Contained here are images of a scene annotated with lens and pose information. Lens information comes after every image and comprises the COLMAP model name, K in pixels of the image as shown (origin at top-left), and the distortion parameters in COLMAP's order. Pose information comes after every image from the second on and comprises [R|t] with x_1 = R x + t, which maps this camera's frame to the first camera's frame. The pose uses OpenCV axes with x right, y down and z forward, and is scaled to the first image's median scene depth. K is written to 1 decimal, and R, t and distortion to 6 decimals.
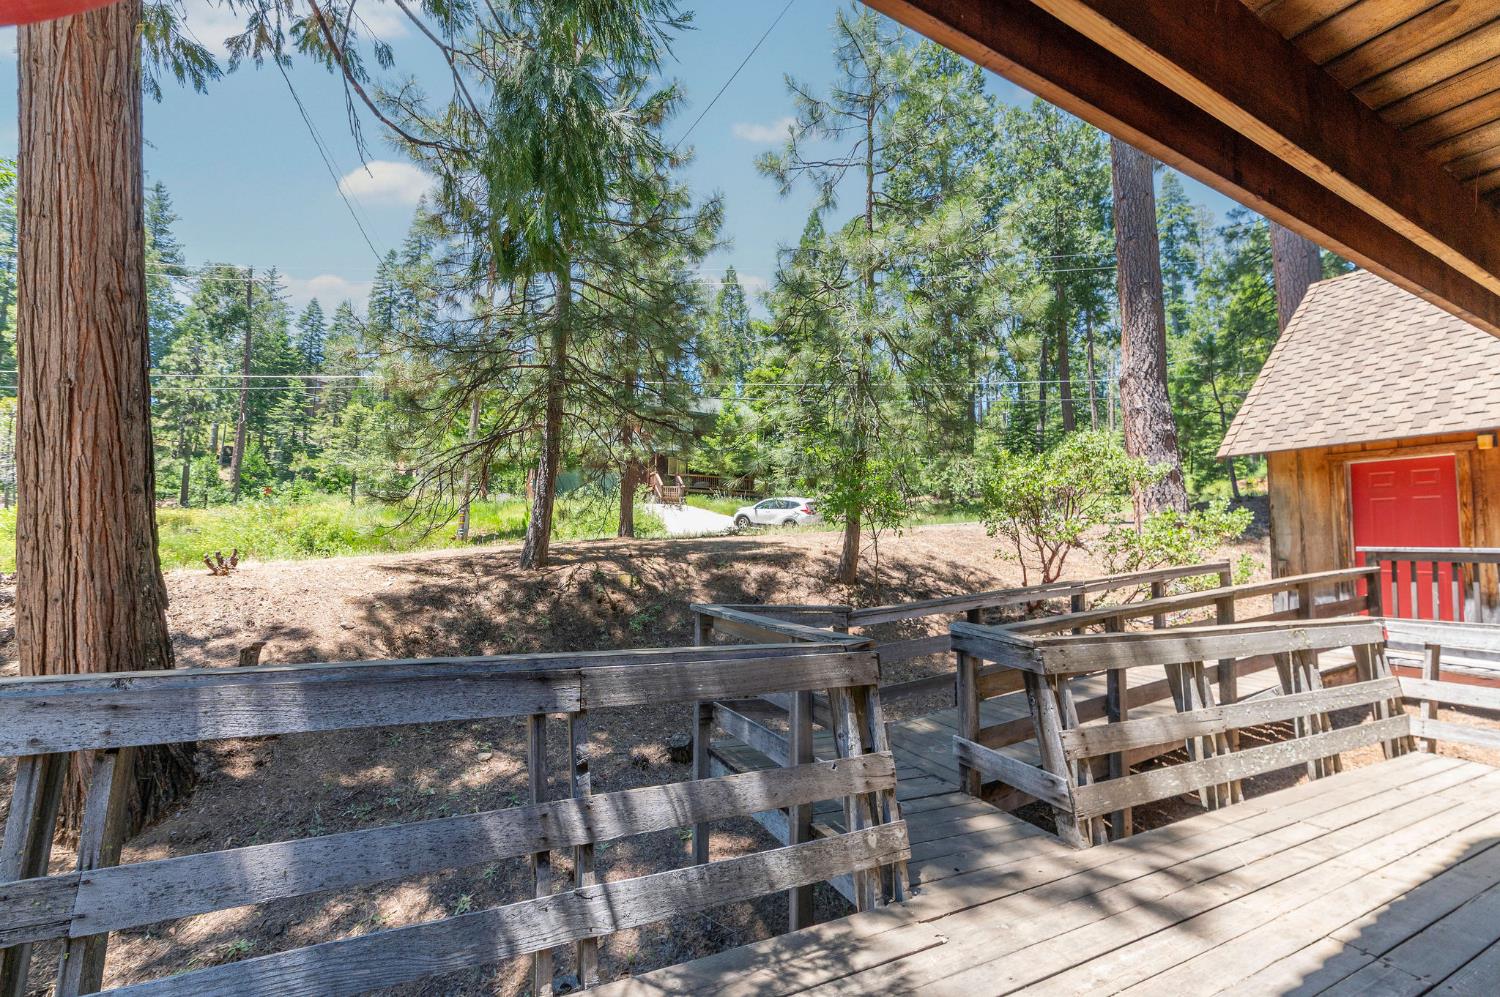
lens RADIAL K [[648.2, 0, 775.7], [0, 648.2, 515.7], [0, 0, 1]] dist [-0.001464, -0.000334]
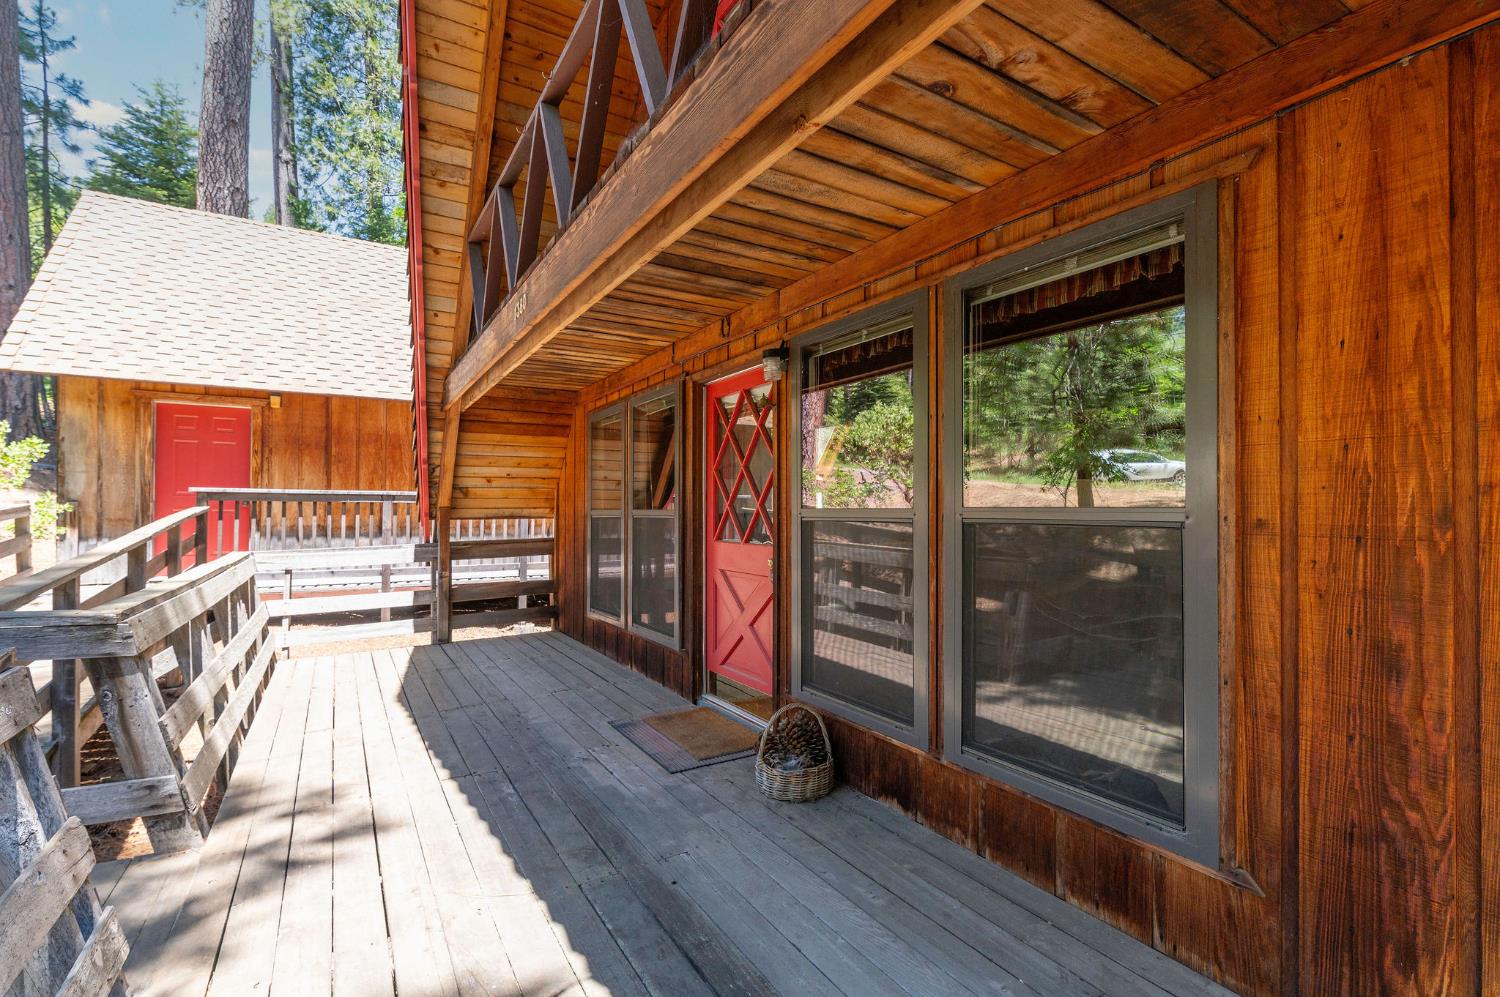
lens RADIAL K [[668.7, 0, 750.0], [0, 668.7, 498.5], [0, 0, 1]] dist [-0.001593, -0.000461]
pose [[-0.047570, -0.008494, 0.998832, -0.266422], [-0.058171, 0.998290, 0.005719, 0.010844], [-0.997173, -0.057831, -0.047982, 0.220608]]
